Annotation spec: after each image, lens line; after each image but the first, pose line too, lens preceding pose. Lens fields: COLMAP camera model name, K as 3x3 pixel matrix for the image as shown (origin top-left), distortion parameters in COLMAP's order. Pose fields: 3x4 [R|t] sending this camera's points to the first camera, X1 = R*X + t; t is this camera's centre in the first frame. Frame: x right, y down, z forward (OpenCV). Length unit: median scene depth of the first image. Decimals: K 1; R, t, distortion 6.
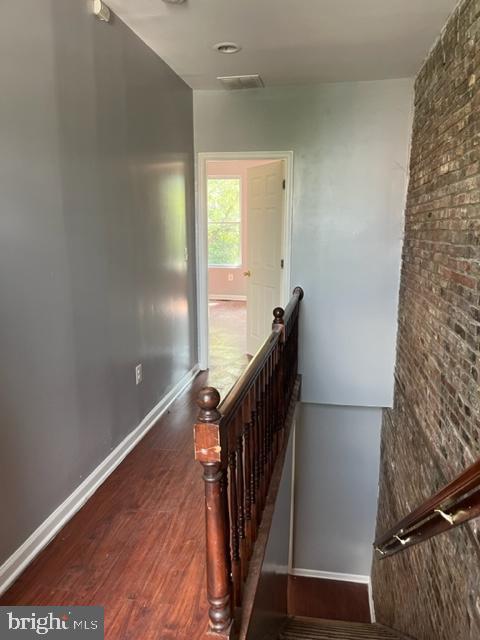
lens RADIAL K [[492.5, 0, 243.2], [0, 492.5, 320.7], [0, 0, 1]] dist [0.053255, -0.068582]
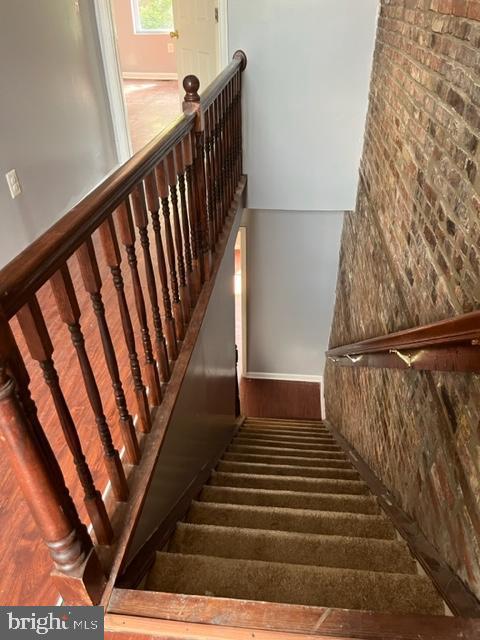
lens RADIAL K [[492.5, 0, 237.2], [0, 492.5, 320.3], [0, 0, 1]] dist [0.053255, -0.068582]
pose [[0.998090, -0.048415, 0.038369, 0.092377], [0.029567, 0.919737, 0.391420, 0.016657], [-0.054240, -0.389538, 0.919412, 0.248922]]
